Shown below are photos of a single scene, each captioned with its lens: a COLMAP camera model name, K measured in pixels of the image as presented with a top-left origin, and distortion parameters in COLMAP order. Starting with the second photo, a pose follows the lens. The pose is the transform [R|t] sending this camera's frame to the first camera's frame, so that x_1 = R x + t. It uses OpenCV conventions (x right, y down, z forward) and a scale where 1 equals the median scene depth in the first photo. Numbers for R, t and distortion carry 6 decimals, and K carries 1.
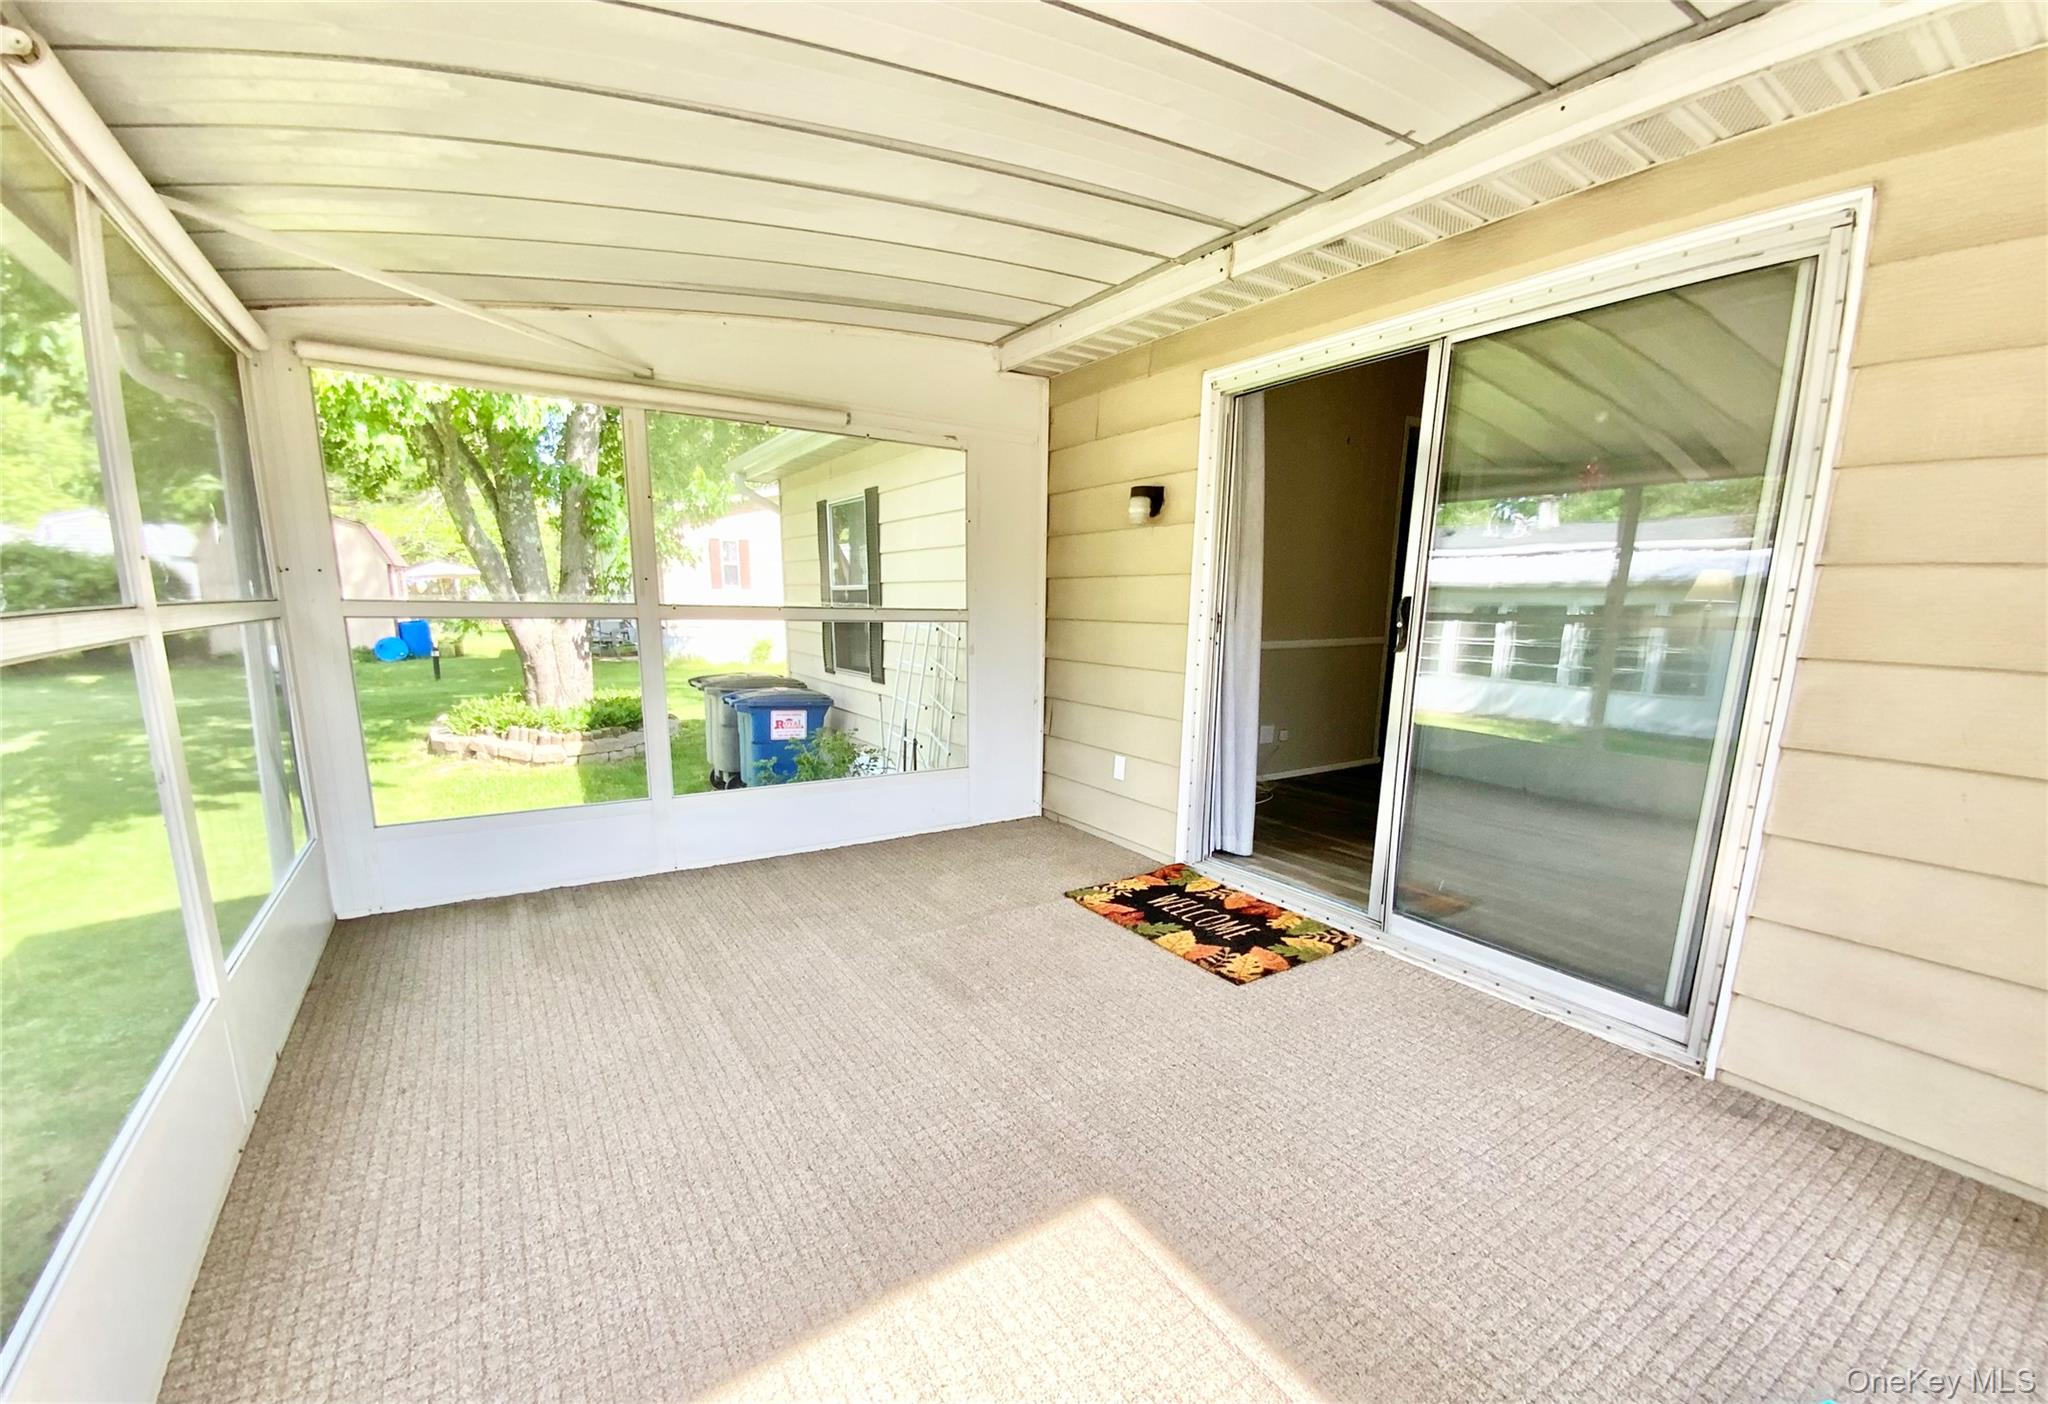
lens RADIAL K [[829.9, 0, 1013.3], [0, 829.9, 764.7], [0, 0, 1]] dist [0.071403, -0.000020]
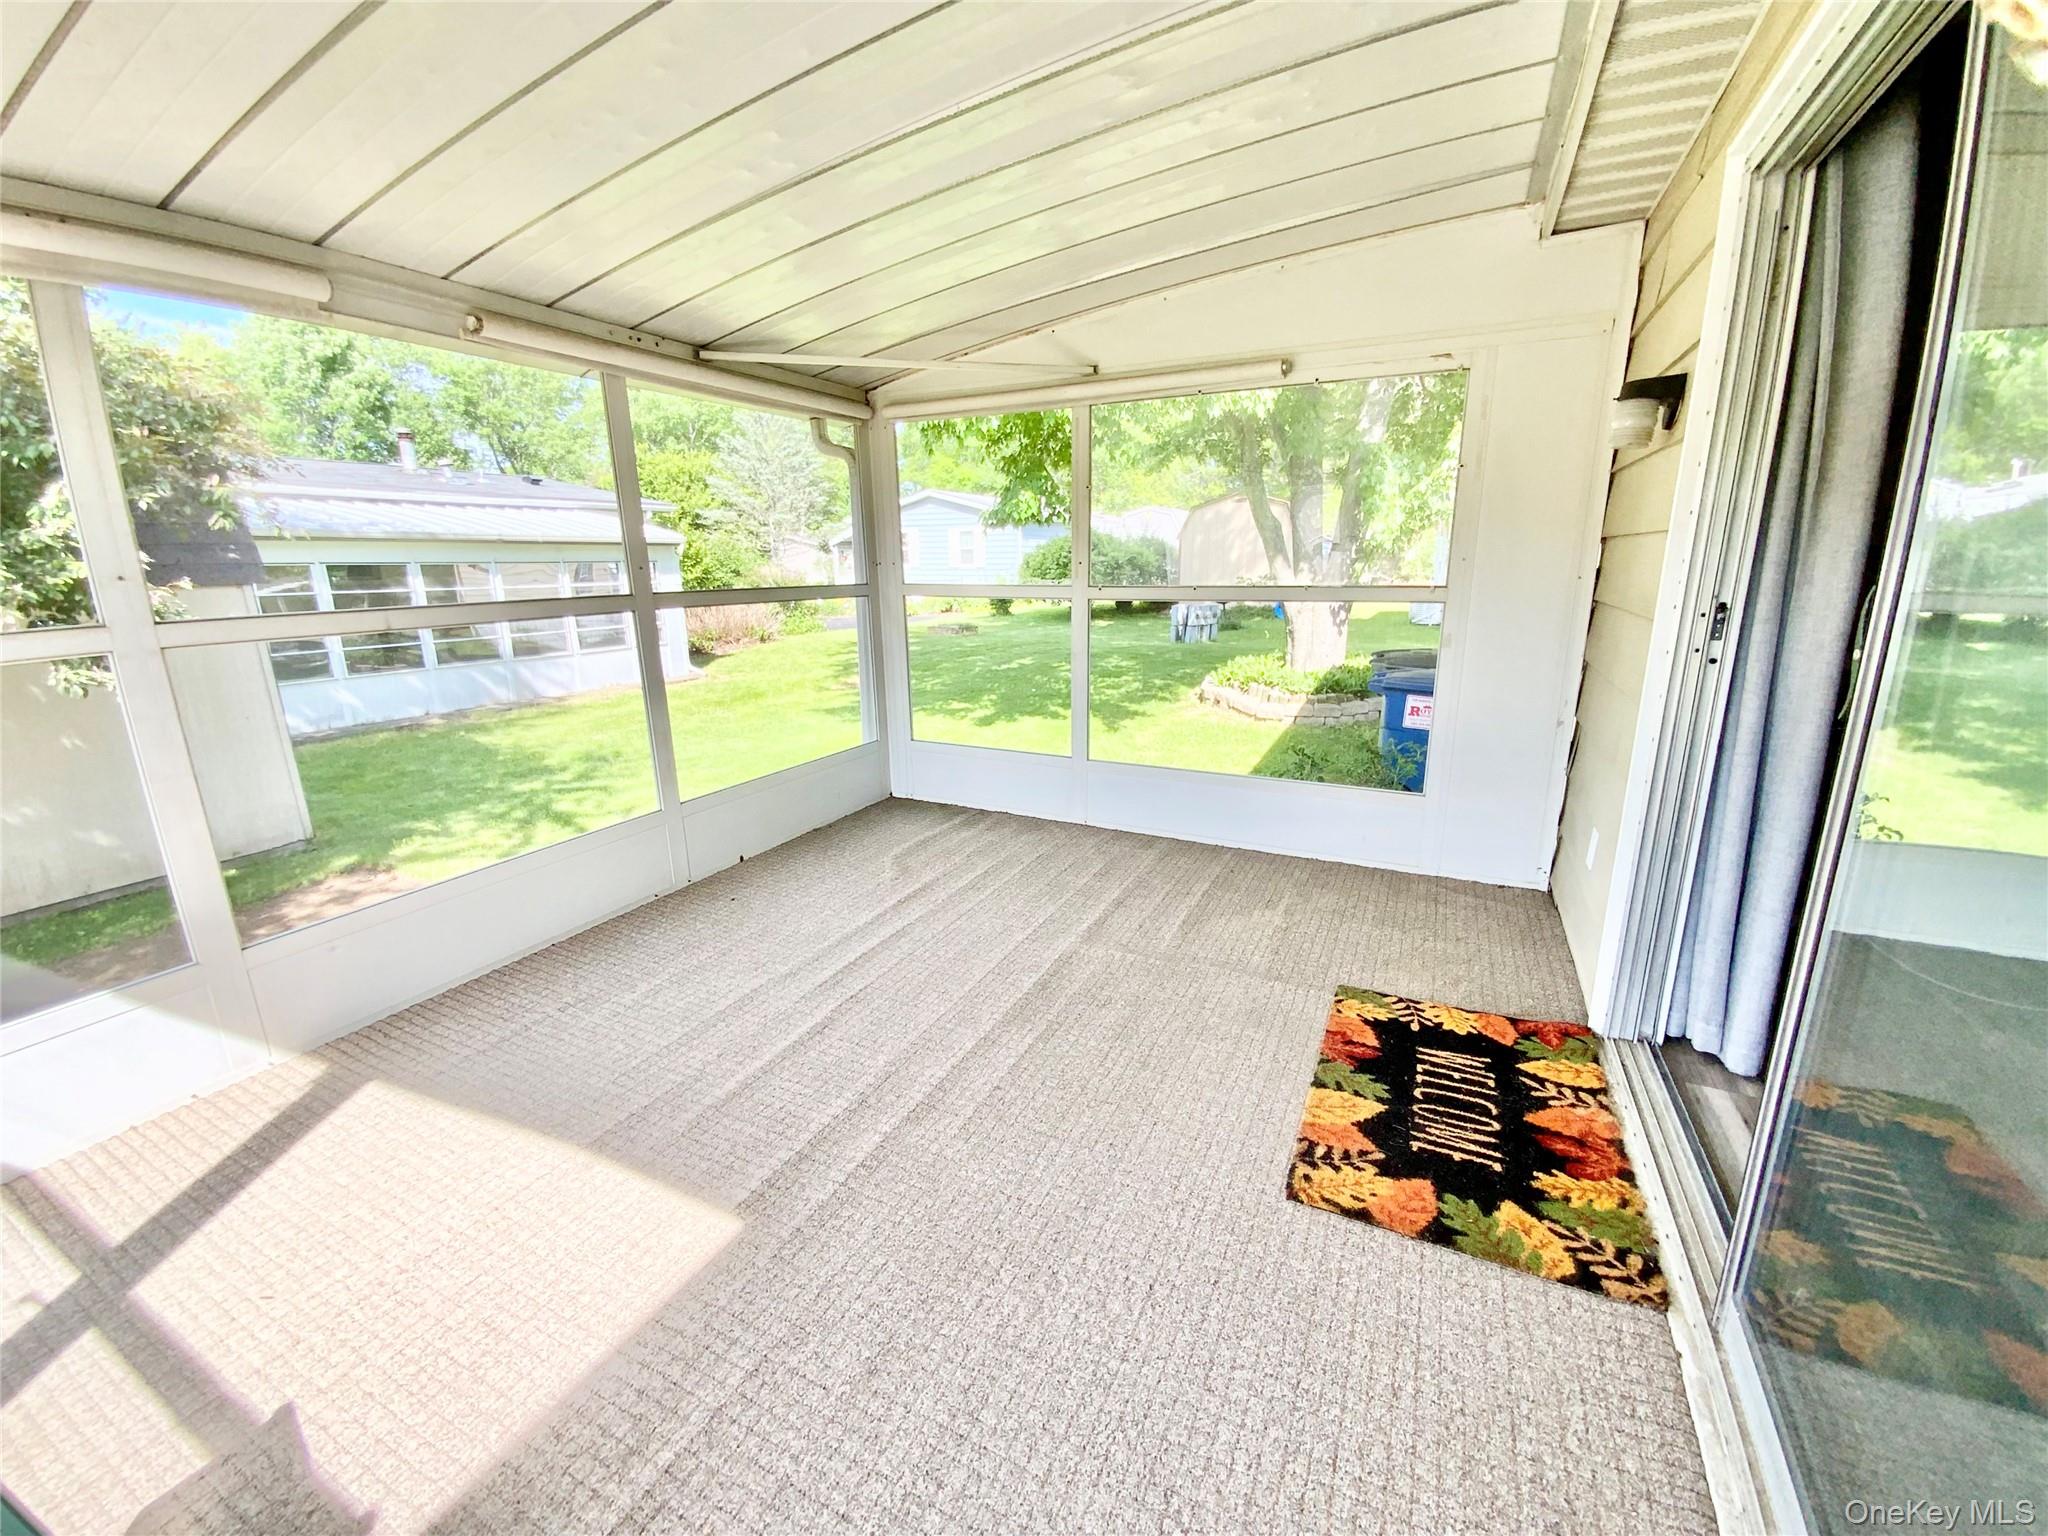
lens RADIAL K [[835.4, 0, 1030.4], [0, 835.4, 763.9], [0, 0, 1]] dist [0.020528, -0.018297]
pose [[0.512121, 0.188459, -0.837983, 0.511390], [-0.149775, 0.980278, 0.128928, -0.091286], [0.845754, 0.059482, 0.530248, 0.377862]]
